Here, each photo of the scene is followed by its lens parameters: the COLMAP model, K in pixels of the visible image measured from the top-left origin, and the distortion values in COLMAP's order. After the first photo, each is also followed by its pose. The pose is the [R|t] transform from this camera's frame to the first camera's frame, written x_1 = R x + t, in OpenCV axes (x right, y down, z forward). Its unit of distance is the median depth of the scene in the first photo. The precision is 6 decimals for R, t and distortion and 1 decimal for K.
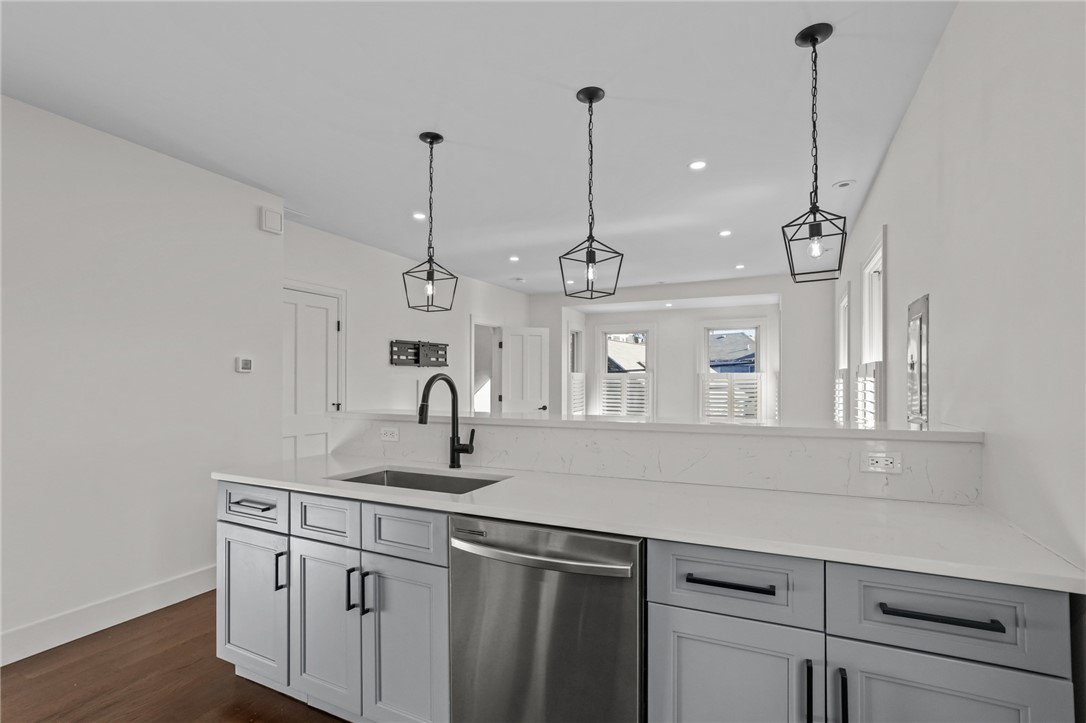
lens RADIAL K [[502.7, 0, 533.0], [0, 502.7, 381.9], [0, 0, 1]] dist [0.000497, 0.000118]
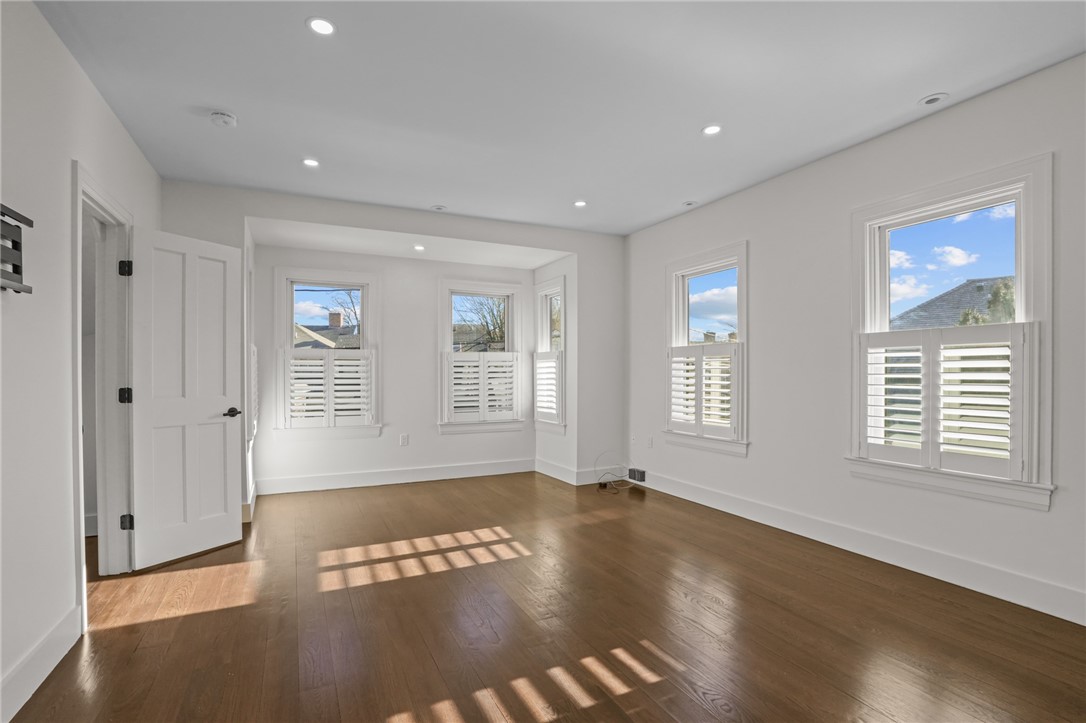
lens RADIAL K [[514.5, 0, 545.1], [0, 514.5, 379.4], [0, 0, 1]] dist [-0.029884, 0.000588]
pose [[0.617048, -0.011674, 0.786839, -0.209957], [0.003530, 0.999921, 0.012068, 0.018639], [-0.786917, -0.004669, 0.617041, 0.562036]]
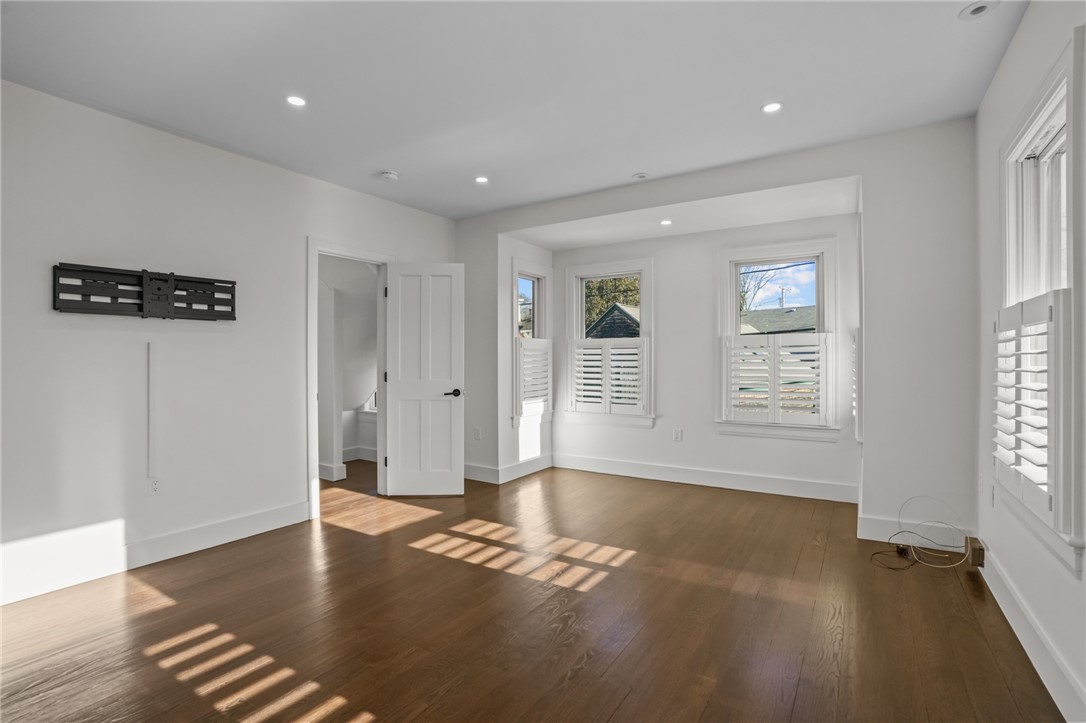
lens RADIAL K [[506.8, 0, 535.0], [0, 506.8, 361.9], [0, 0, 1]] dist [-0.029730, 0.000607]
pose [[0.993194, -0.003125, -0.116428, 0.232309], [0.003240, 0.999994, 0.000795, 0.016684], [0.116425, -0.001167, 0.993199, 0.478792]]
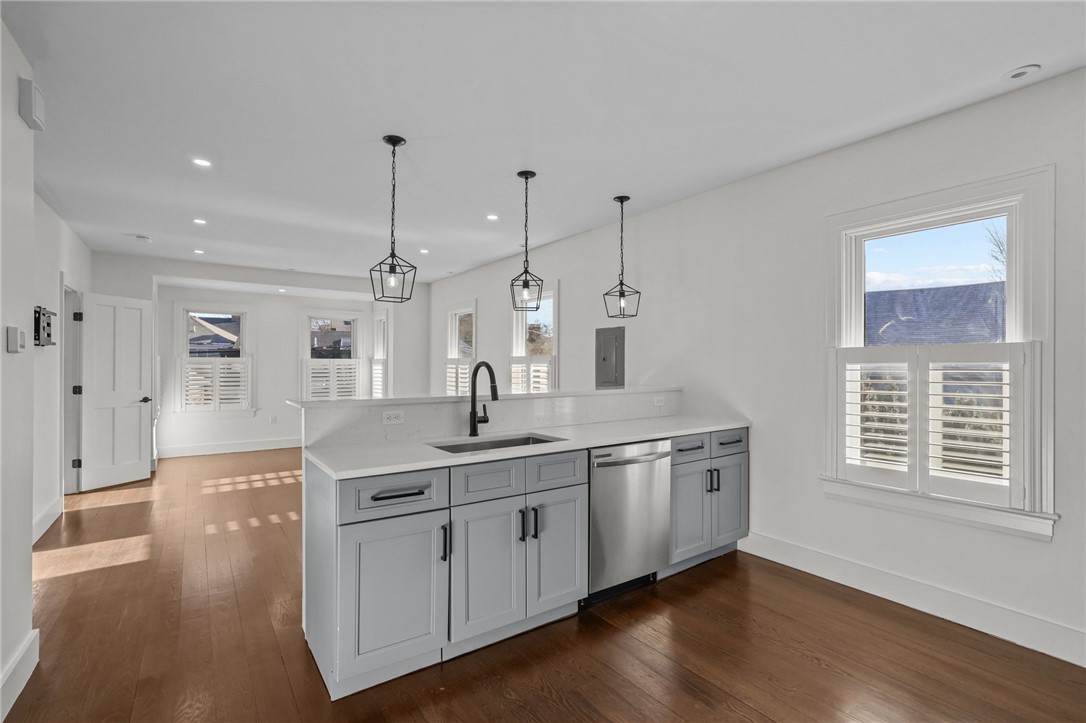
lens RADIAL K [[487.1, 0, 536.8], [0, 487.1, 367.0], [0, 0, 1]] dist [0.002329, 0.000802]
pose [[0.485242, -0.001221, 0.874379, -0.424387], [0.000201, 0.999999, 0.001285, -0.001363], [-0.874380, -0.000447, 0.485242, 0.100674]]
